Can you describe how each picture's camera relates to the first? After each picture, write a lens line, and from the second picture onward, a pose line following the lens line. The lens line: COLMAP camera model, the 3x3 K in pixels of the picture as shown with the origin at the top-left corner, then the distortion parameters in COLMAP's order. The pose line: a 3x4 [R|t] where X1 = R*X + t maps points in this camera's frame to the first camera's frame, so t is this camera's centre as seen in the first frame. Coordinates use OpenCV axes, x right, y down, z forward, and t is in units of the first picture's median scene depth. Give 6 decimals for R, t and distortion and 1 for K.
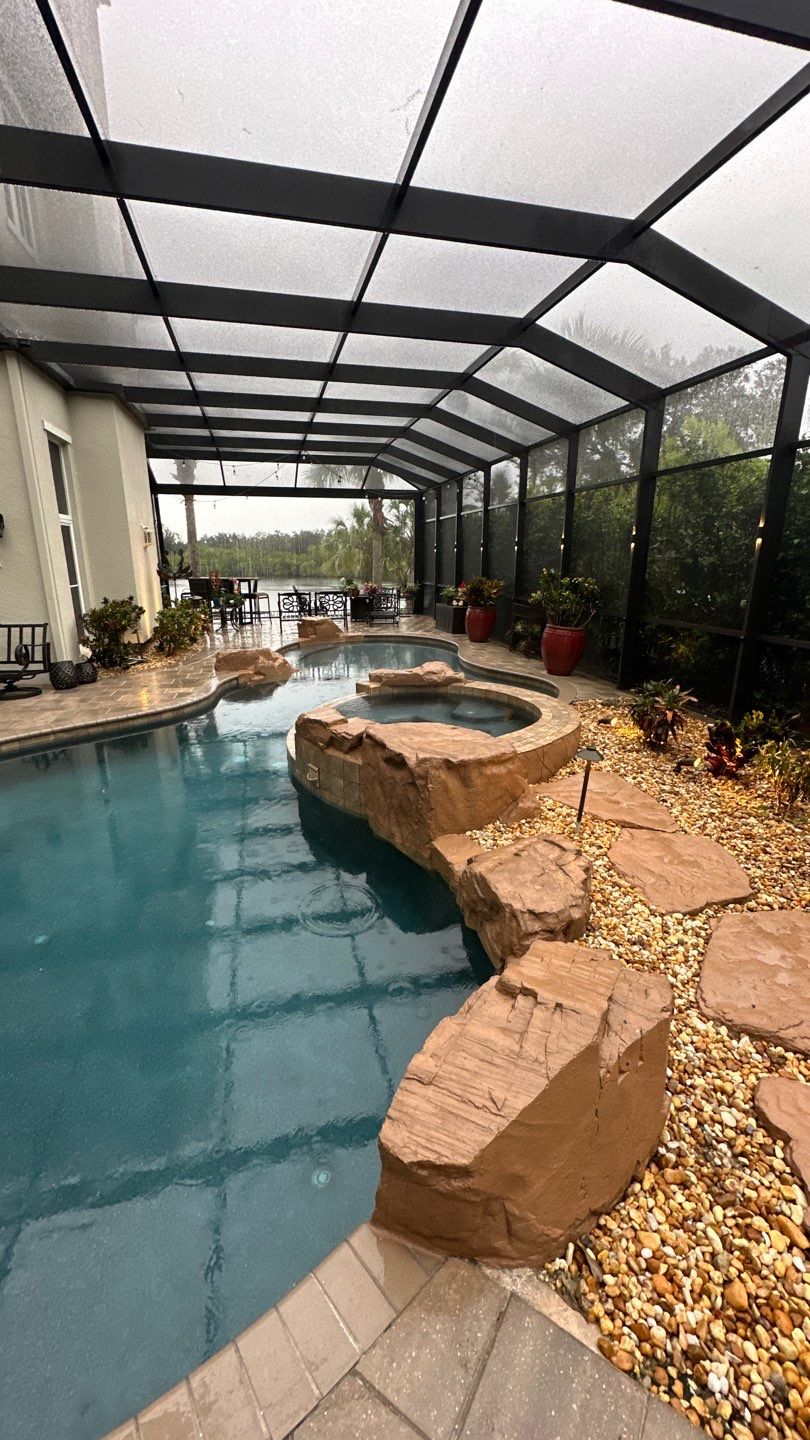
lens RADIAL K [[576.5, 0, 397.4], [0, 576.5, 719.9], [0, 0, 1]] dist [-0.011943, 0.000704]
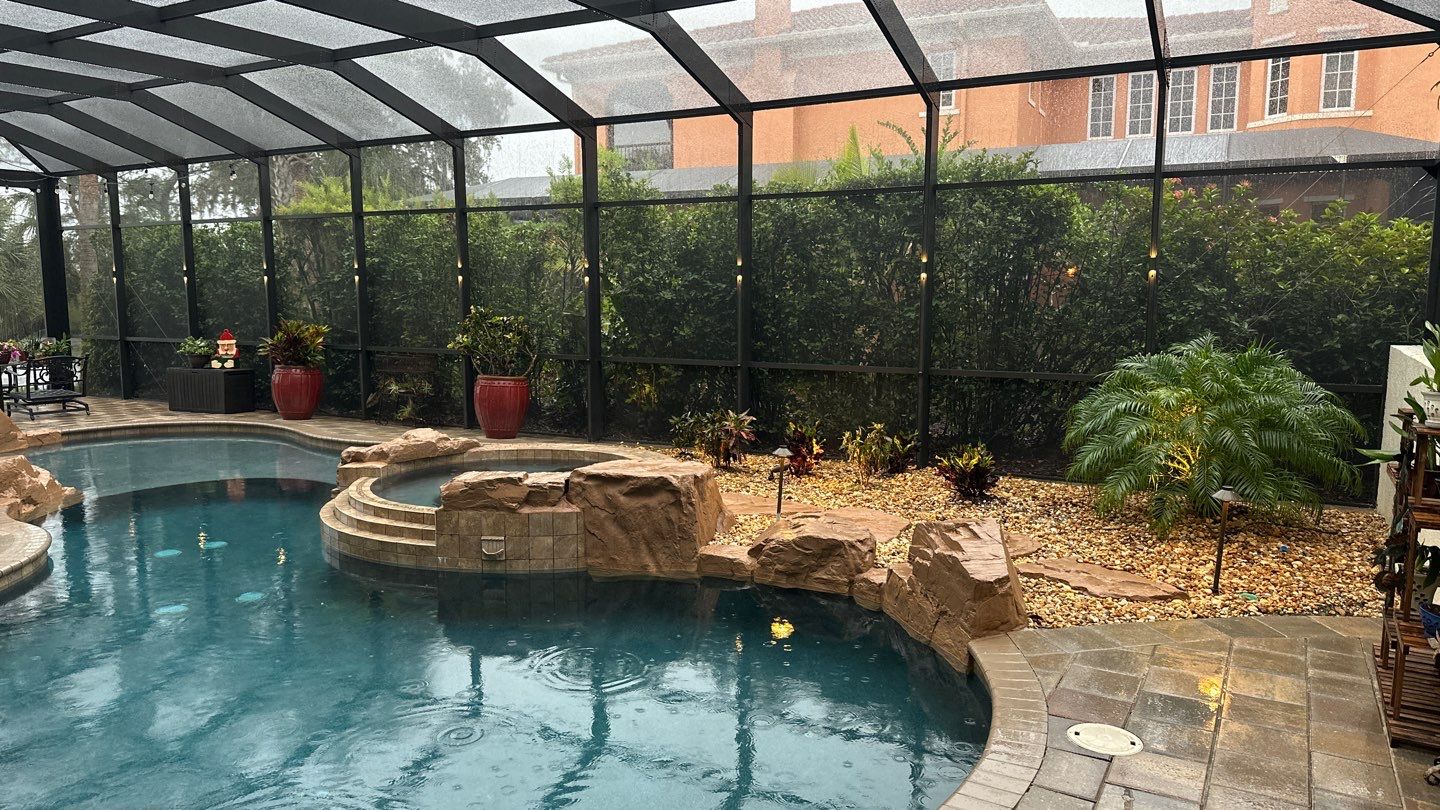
lens RADIAL K [[1010.1, 0, 723.9], [0, 1010.1, 408.8], [0, 0, 1]] dist [0.047915, -0.048412]
pose [[0.663815, -0.091498, 0.742279, -1.031455], [0.206494, 0.976332, -0.064317, 0.064395], [-0.718825, 0.195970, 0.666998, -0.270346]]
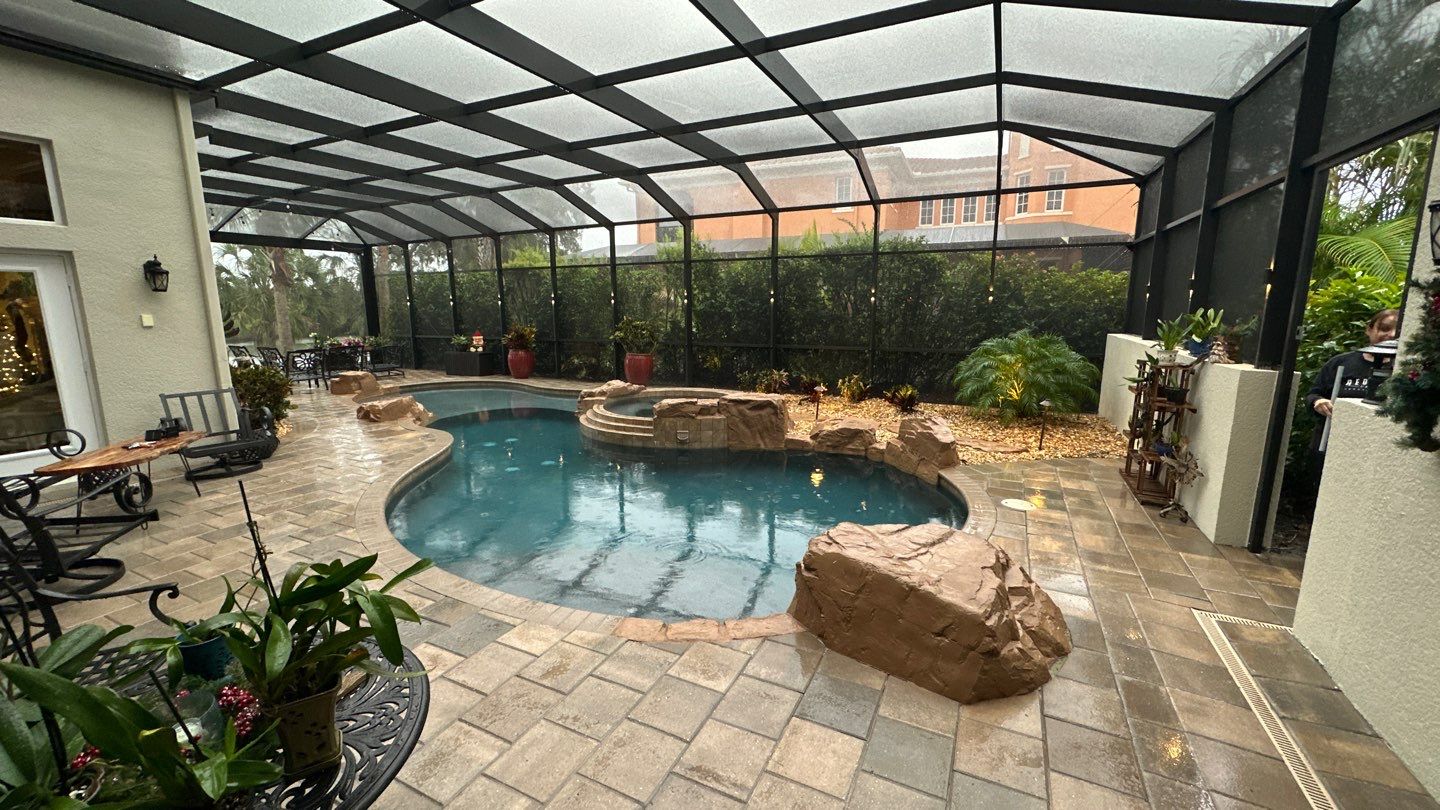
lens RADIAL K [[576.5, 0, 721.1], [0, 576.5, 406.0], [0, 0, 1]] dist [-0.011943, 0.000704]
pose [[0.628260, -0.136719, 0.765896, -1.397754], [0.217573, 0.976035, -0.004243, 0.041810], [-0.746961, 0.169304, 0.642950, -0.183840]]
